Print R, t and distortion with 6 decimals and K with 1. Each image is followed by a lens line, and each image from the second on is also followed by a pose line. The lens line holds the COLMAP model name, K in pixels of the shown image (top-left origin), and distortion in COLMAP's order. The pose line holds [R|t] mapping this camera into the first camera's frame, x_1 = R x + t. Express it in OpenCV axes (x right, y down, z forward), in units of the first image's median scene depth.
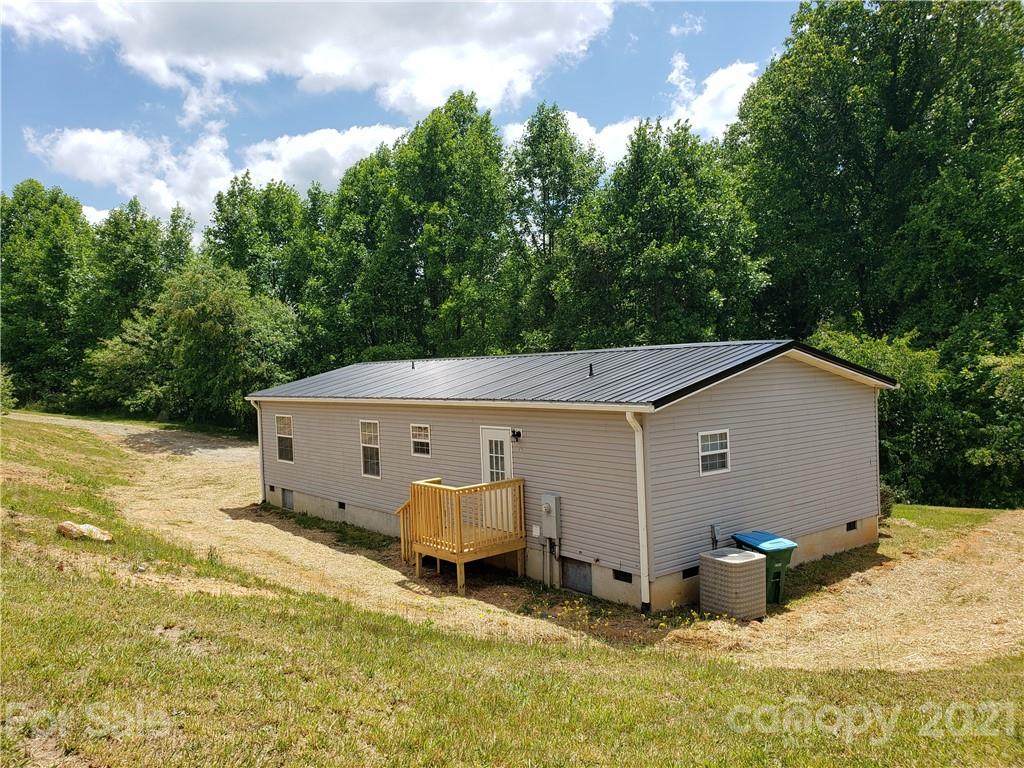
lens RADIAL K [[770.6, 0, 513.0], [0, 770.6, 404.0], [0, 0, 1]] dist [-0.000762, -0.003006]
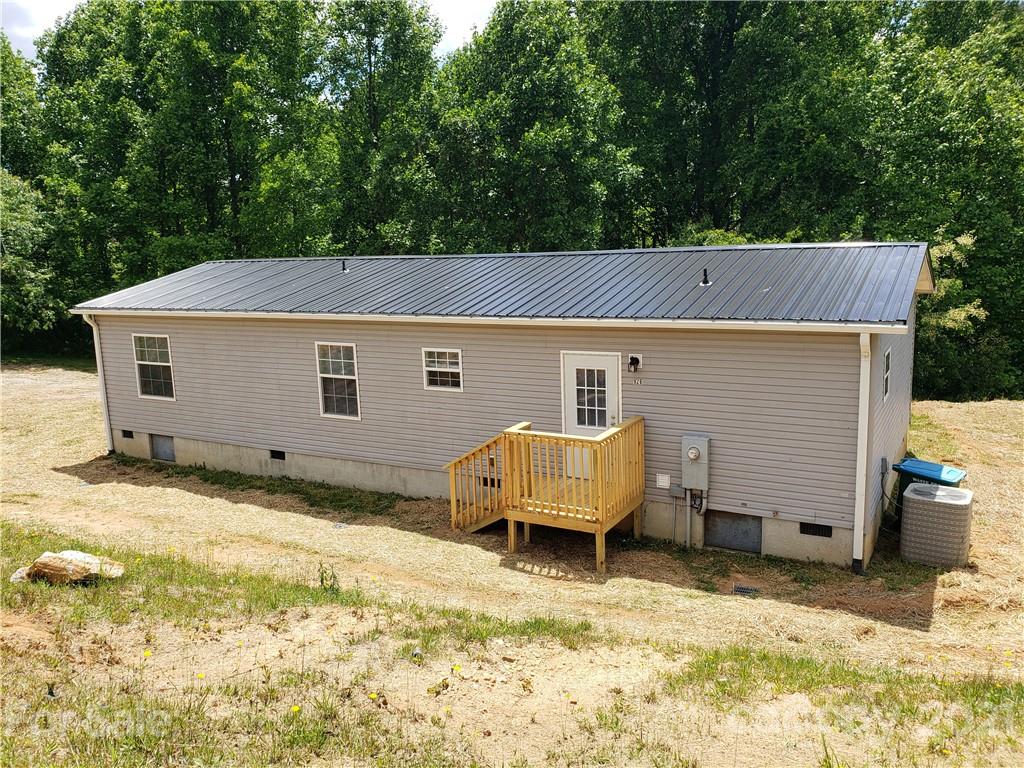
lens RADIAL K [[781.4, 0, 514.8], [0, 781.4, 390.9], [0, 0, 1]] dist [0.007763, 0.003787]
pose [[0.930959, -0.056377, 0.360744, -0.340050], [0.012985, 0.992495, 0.121596, -0.025696], [-0.364892, -0.108517, 0.924704, 0.255264]]
